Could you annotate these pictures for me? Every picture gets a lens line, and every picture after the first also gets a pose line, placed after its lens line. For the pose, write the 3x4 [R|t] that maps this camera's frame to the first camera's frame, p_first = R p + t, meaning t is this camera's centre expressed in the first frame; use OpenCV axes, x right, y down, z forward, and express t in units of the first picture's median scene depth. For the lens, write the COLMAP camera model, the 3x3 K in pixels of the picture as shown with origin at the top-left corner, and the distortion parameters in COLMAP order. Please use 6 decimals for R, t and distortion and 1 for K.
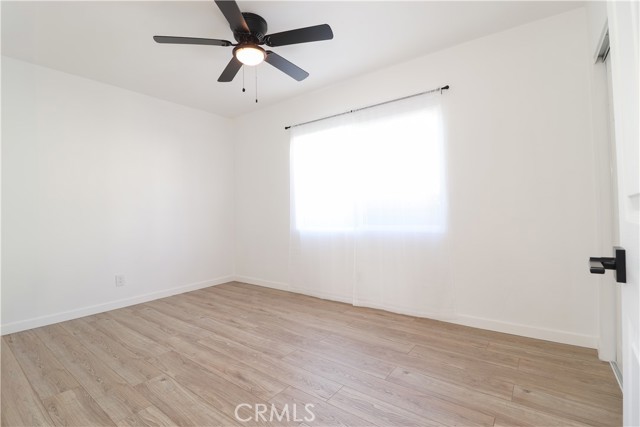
lens RADIAL K [[293.4, 0, 319.9], [0, 293.4, 209.6], [0, 0, 1]] dist [-0.000258, -0.000251]
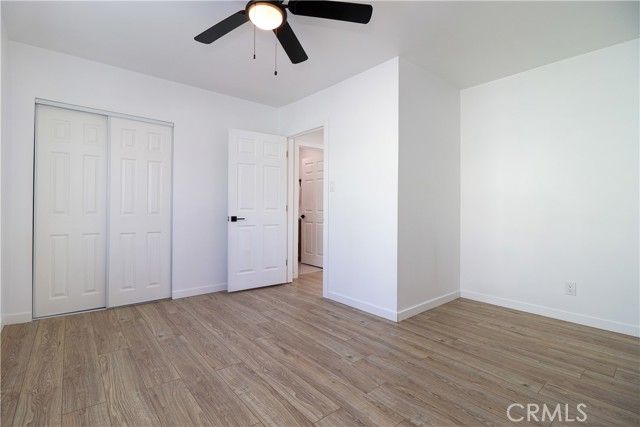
lens RADIAL K [[293.4, 0, 319.9], [0, 293.4, 209.6], [0, 0, 1]] dist [-0.000258, -0.000251]
pose [[-0.973449, 0.013339, 0.228515, -0.619100], [0.011040, 0.999875, -0.011339, 0.026927], [-0.228638, -0.008516, -0.973474, 1.915418]]
